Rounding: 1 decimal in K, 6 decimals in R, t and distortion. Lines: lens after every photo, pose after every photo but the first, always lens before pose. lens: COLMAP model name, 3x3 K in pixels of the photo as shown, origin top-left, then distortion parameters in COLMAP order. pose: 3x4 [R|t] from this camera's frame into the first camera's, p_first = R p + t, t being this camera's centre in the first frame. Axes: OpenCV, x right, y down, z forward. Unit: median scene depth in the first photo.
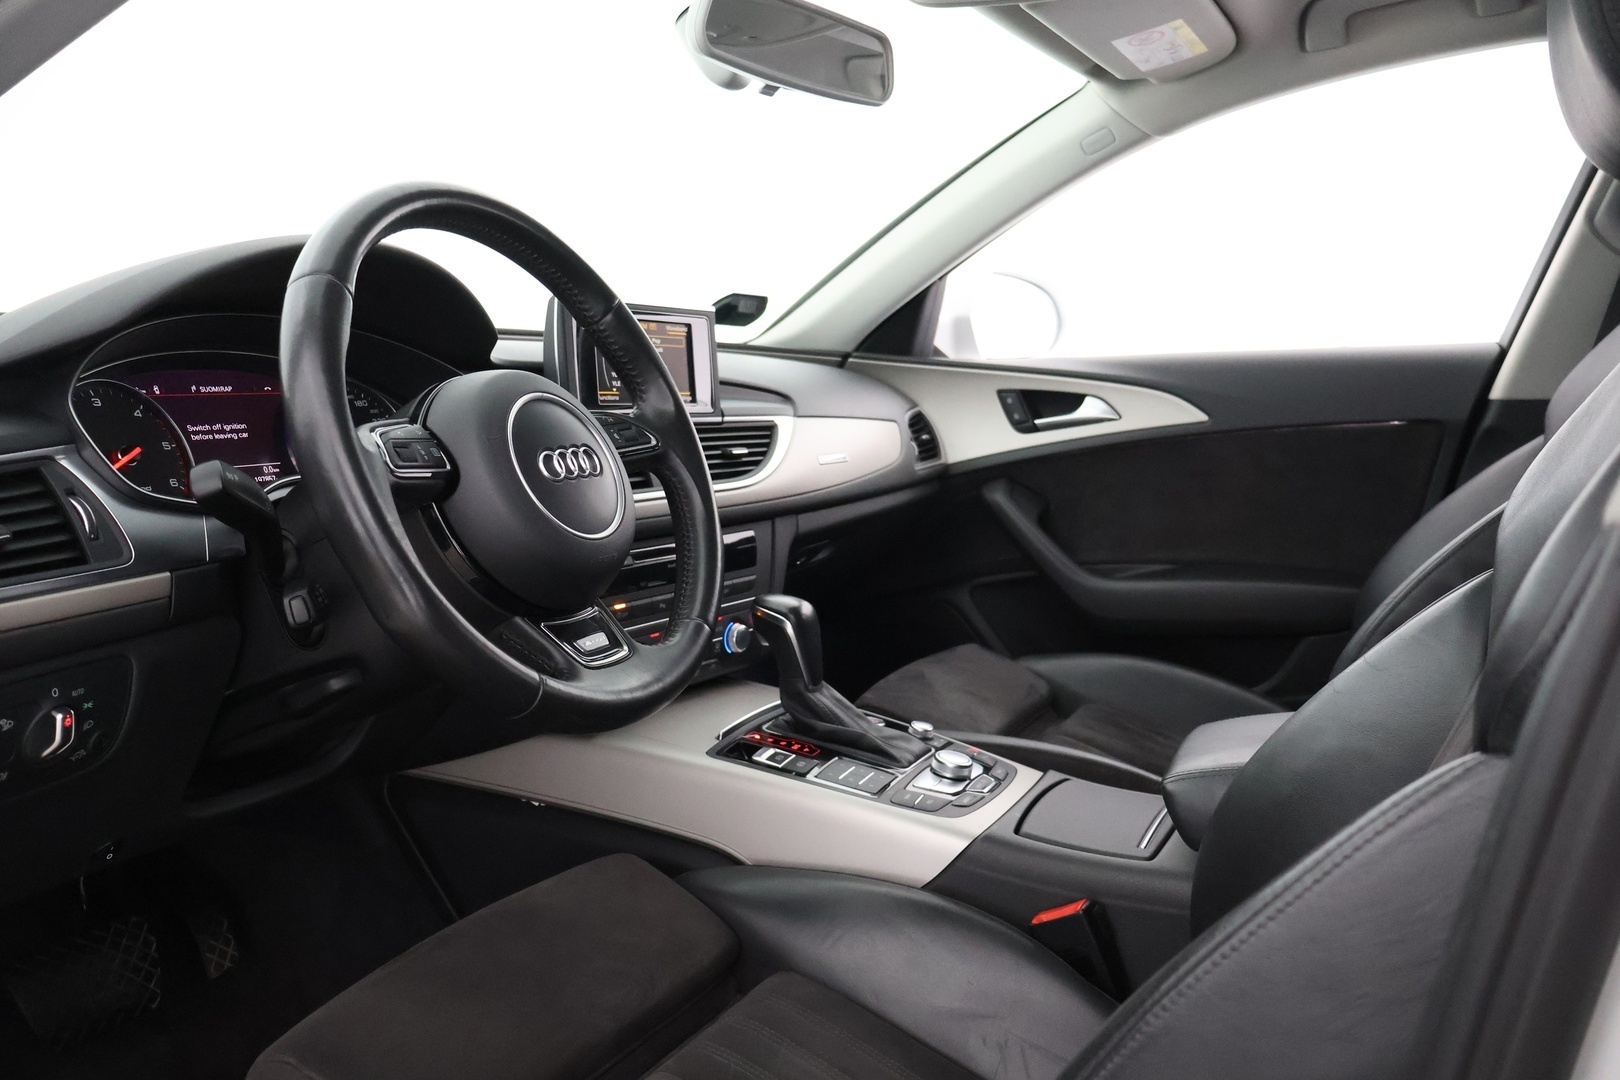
lens RADIAL K [[1354.1, 0, 816.9], [0, 1354.1, 533.7], [0, 0, 1]] dist [-0.023020, 0.031712]
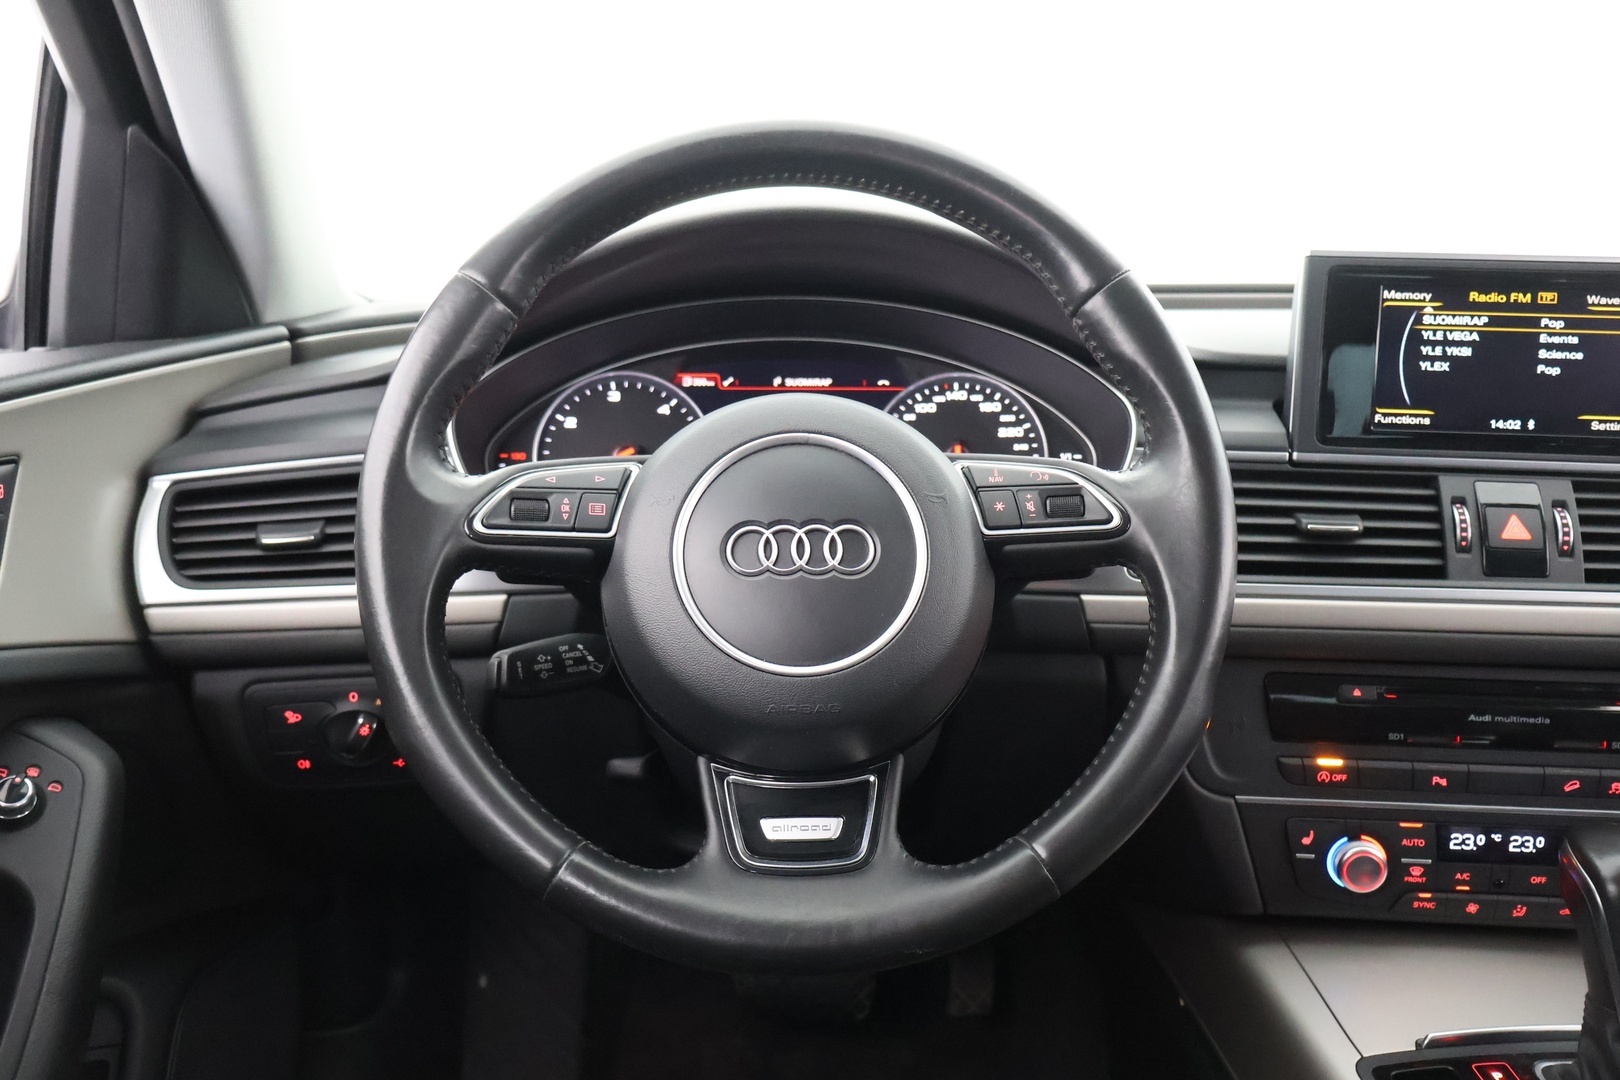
lens RADIAL K [[1354.1, 0, 808.2], [0, 1354.1, 525.8], [0, 0, 1]] dist [-0.023020, 0.031712]
pose [[0.451496, 0.156614, -0.878421, 0.269188], [-0.109845, 0.986743, 0.119468, -0.099715], [0.885486, 0.042551, 0.462714, 0.504826]]
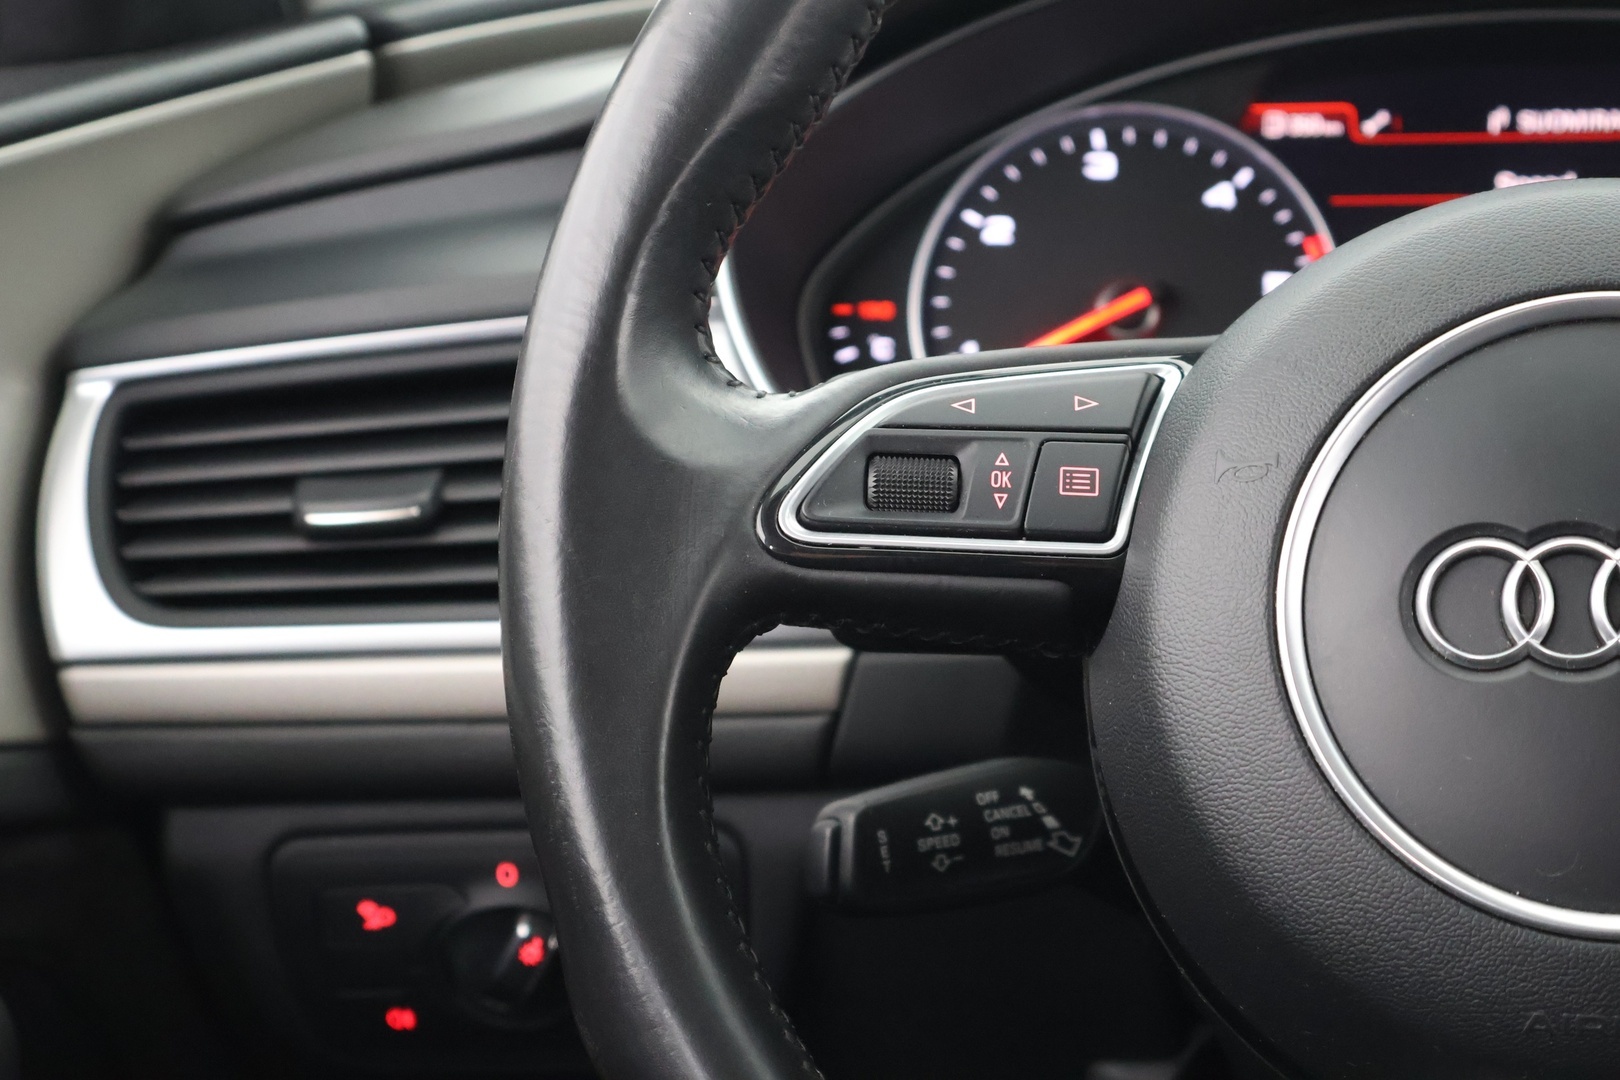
lens RADIAL K [[2875.6, 0, 801.6], [0, 2875.6, 554.4], [0, 0, 1]] dist [-0.026003, 0.000000]
pose [[0.238817, 0.213869, -0.947220, 0.190828], [-0.080572, 0.976446, 0.200154, -0.107986], [0.967716, 0.028519, 0.250424, 0.520938]]
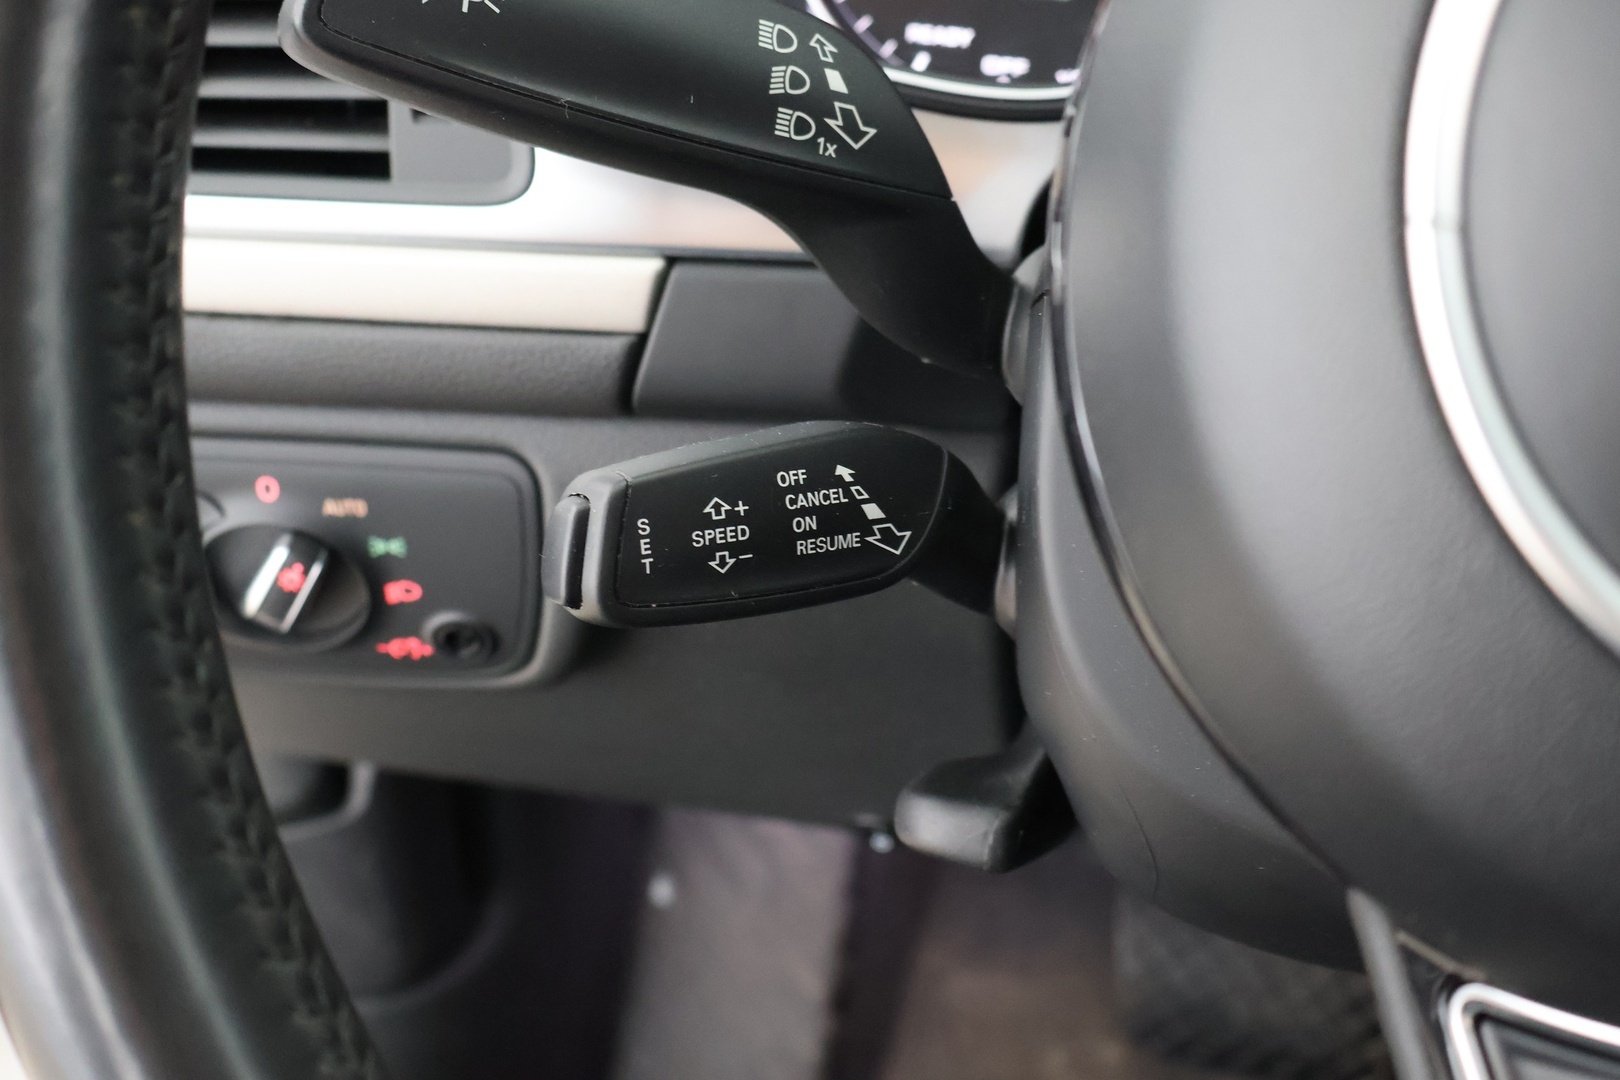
lens RADIAL K [[1925.6, 0, 813.6], [0, 1925.6, 537.1], [0, 0, 1]] dist [-0.029978, 0.000000]
pose [[0.235602, 0.412491, -0.879967, -0.028203], [-0.150523, 0.910018, 0.386277, -0.063118], [0.960122, 0.041447, 0.276492, 0.607599]]
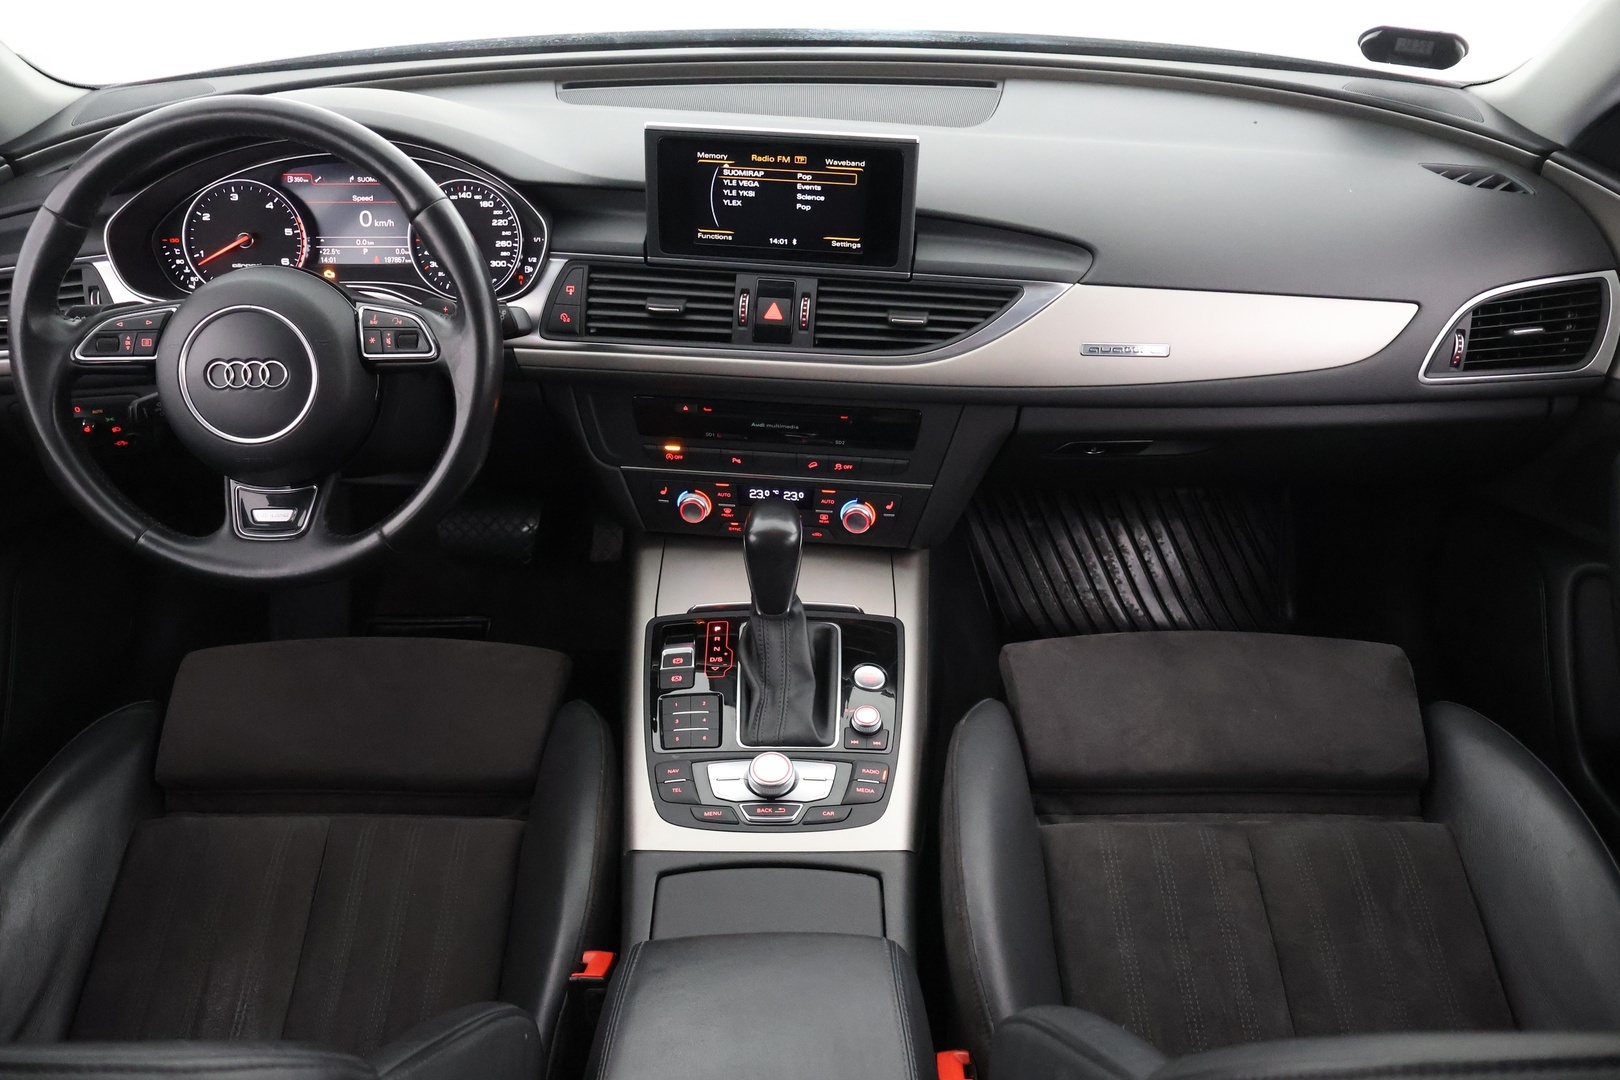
lens RADIAL K [[1354.1, 0, 810.6], [0, 1354.1, 519.2], [0, 0, 1]] dist [-0.023020, 0.031712]
pose [[0.433608, 0.467487, -0.770351, 0.700850], [-0.106557, 0.875502, 0.471320, -0.386645], [0.894779, -0.122282, 0.429439, 0.655207]]
